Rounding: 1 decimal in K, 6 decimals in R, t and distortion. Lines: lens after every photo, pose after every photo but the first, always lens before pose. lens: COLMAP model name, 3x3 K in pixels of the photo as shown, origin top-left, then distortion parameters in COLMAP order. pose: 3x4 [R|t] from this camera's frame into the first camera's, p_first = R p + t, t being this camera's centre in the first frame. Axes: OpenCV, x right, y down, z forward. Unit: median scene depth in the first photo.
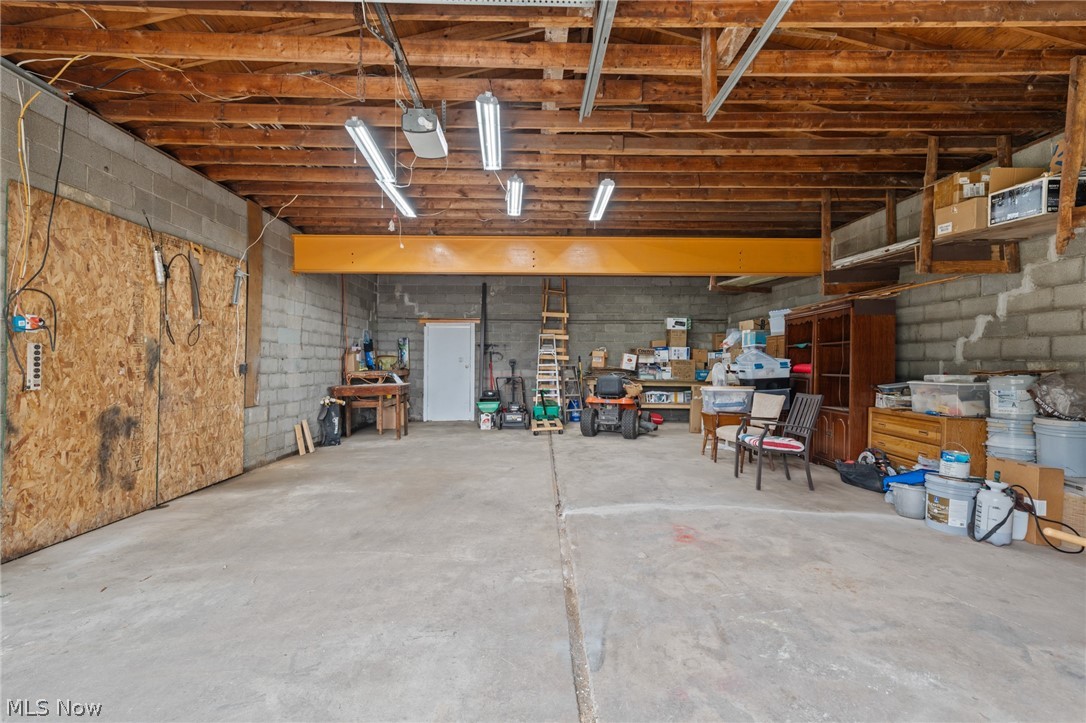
lens RADIAL K [[460.9, 0, 542.9], [0, 460.9, 354.7], [0, 0, 1]] dist [-0.001405, -0.000172]
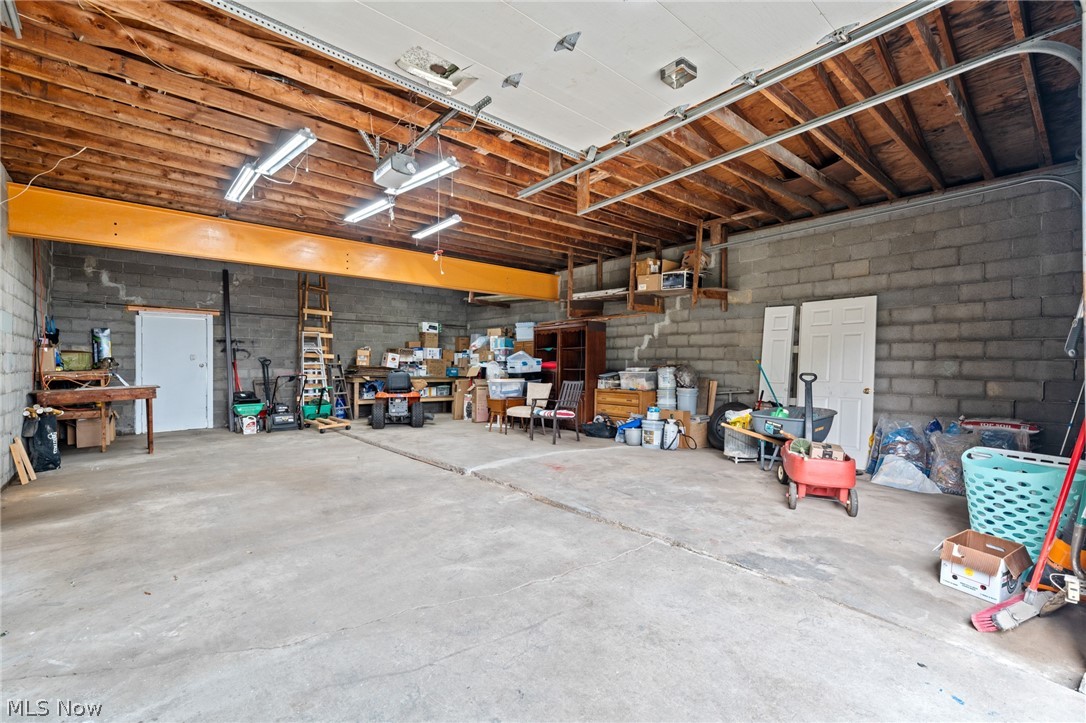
lens RADIAL K [[460.9, 0, 542.9], [0, 460.9, 354.7], [0, 0, 1]] dist [-0.001405, -0.000172]
pose [[0.771074, 0.012593, 0.636621, -0.456229], [-0.011775, 0.999915, -0.005517, 0.006667], [-0.636637, -0.003242, 0.771157, -0.122136]]
